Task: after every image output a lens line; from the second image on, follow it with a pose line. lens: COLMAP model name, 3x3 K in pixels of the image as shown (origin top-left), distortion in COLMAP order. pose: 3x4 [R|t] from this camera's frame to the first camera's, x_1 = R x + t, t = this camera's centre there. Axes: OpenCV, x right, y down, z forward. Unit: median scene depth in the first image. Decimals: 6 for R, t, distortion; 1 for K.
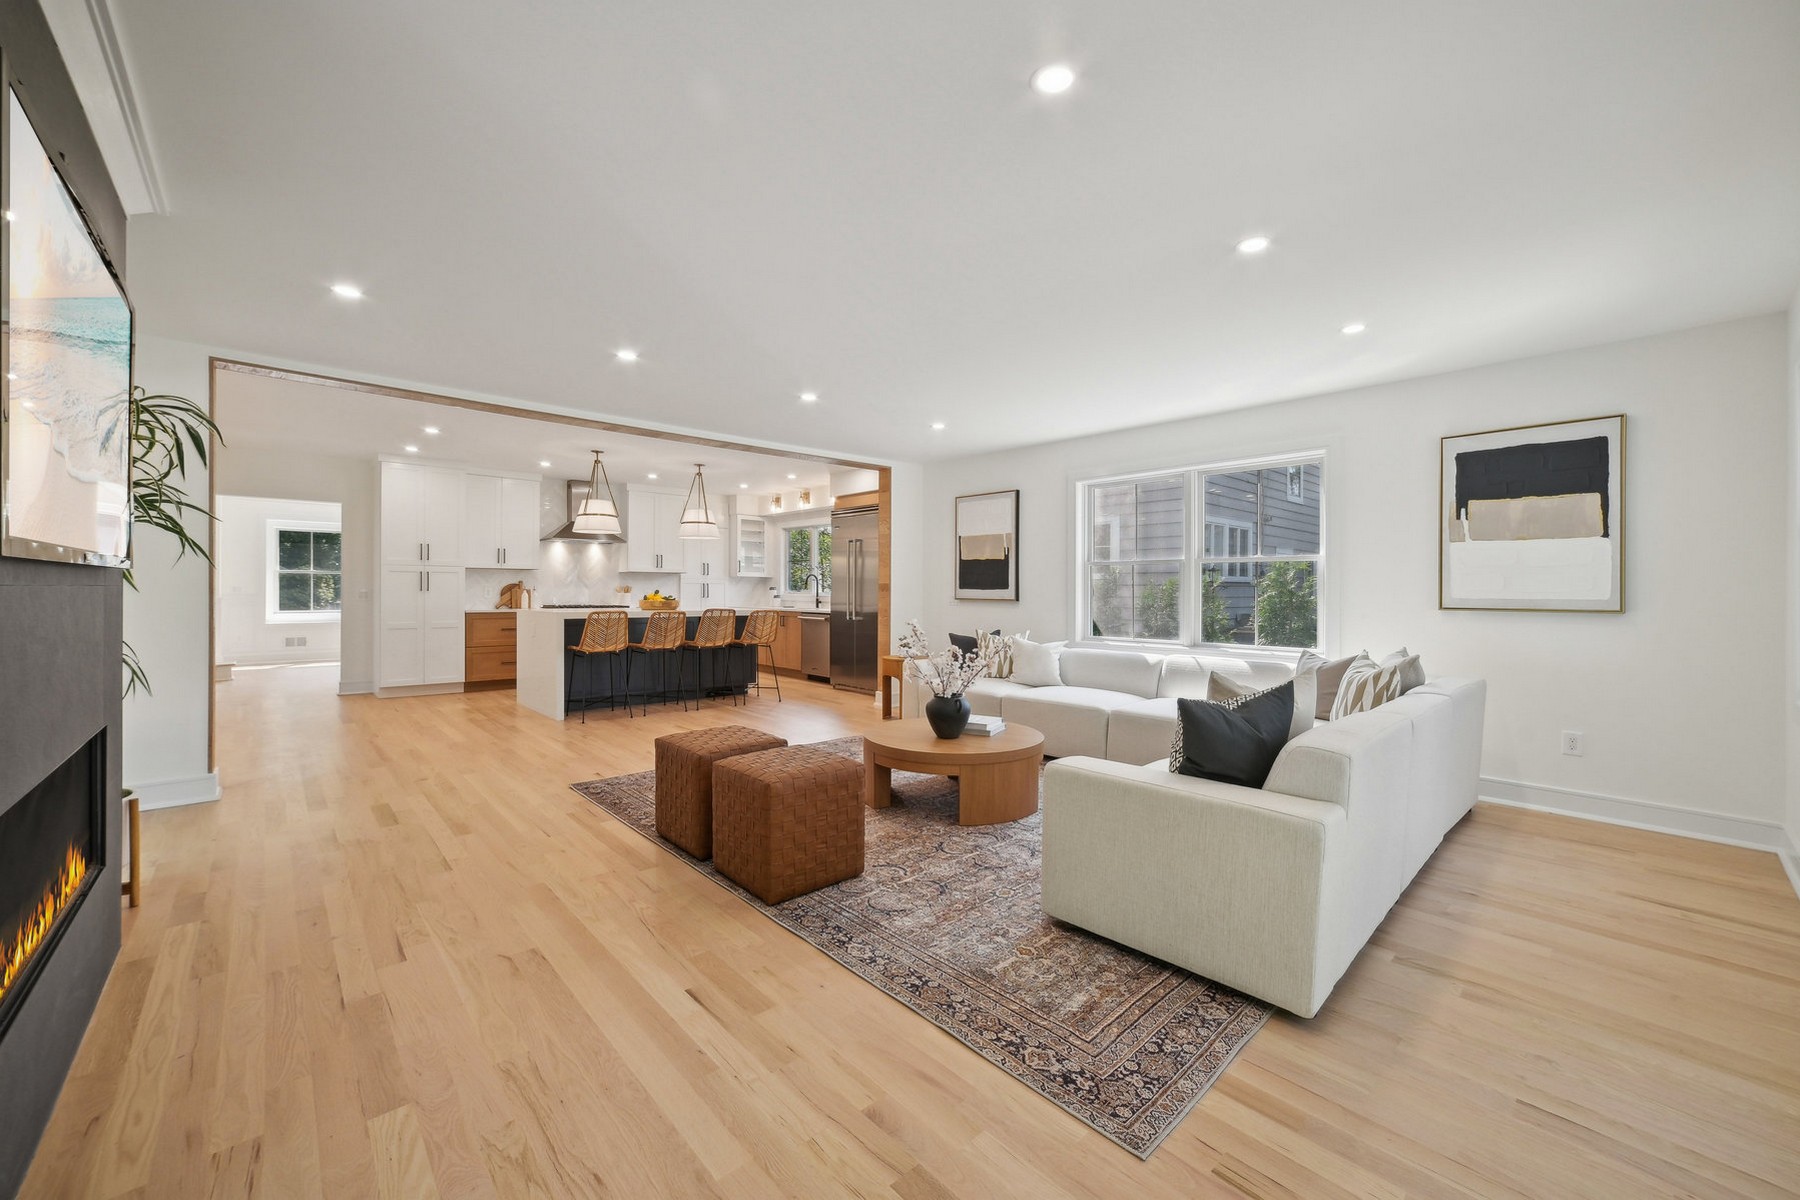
lens RADIAL K [[696.2, 0, 895.1], [0, 696.2, 593.2], [0, 0, 1]] dist [-0.014886, 0.000687]
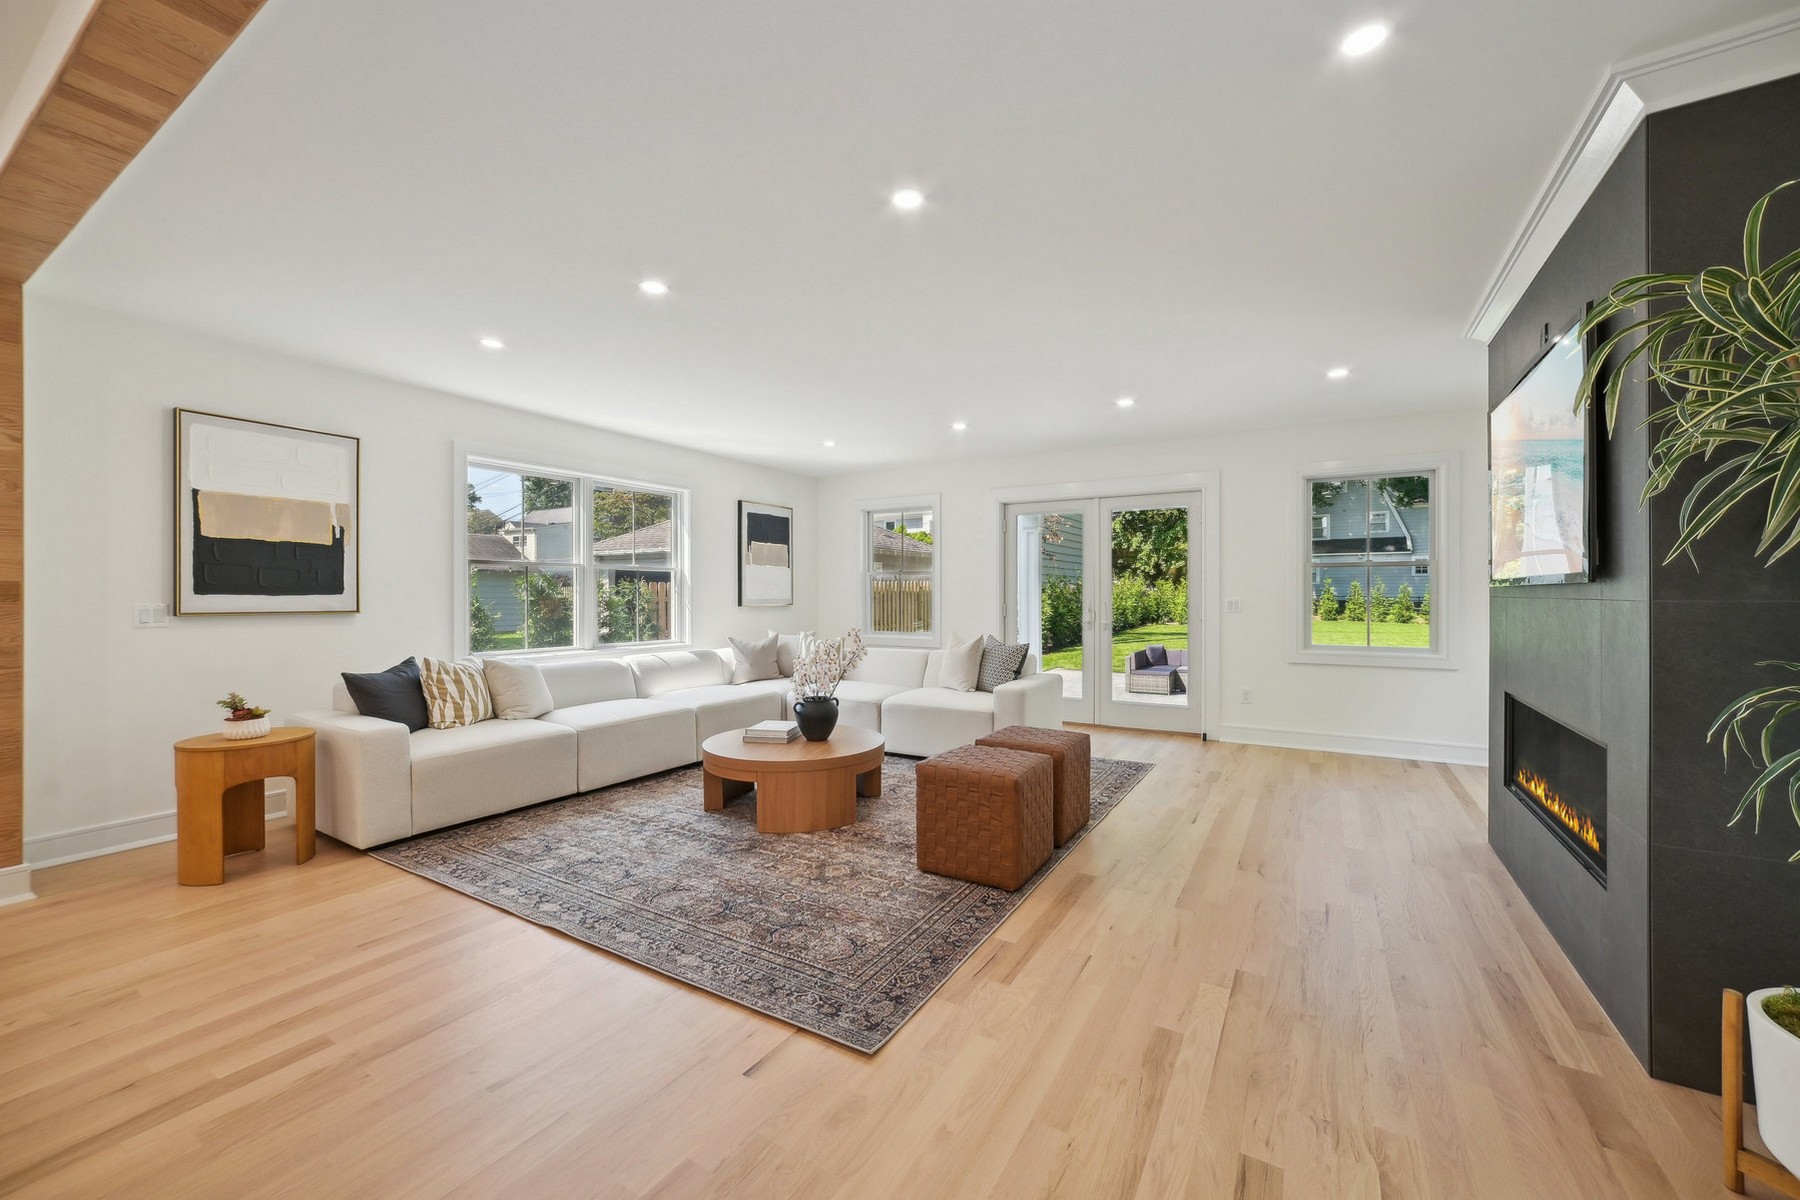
lens RADIAL K [[696.2, 0, 896.5], [0, 696.2, 598.8], [0, 0, 1]] dist [-0.014886, 0.000687]
pose [[-0.281749, -0.012311, 0.959409, -1.025526], [0.000411, 0.999916, 0.012952, -0.017265], [-0.959488, 0.004043, -0.281720, 1.277301]]
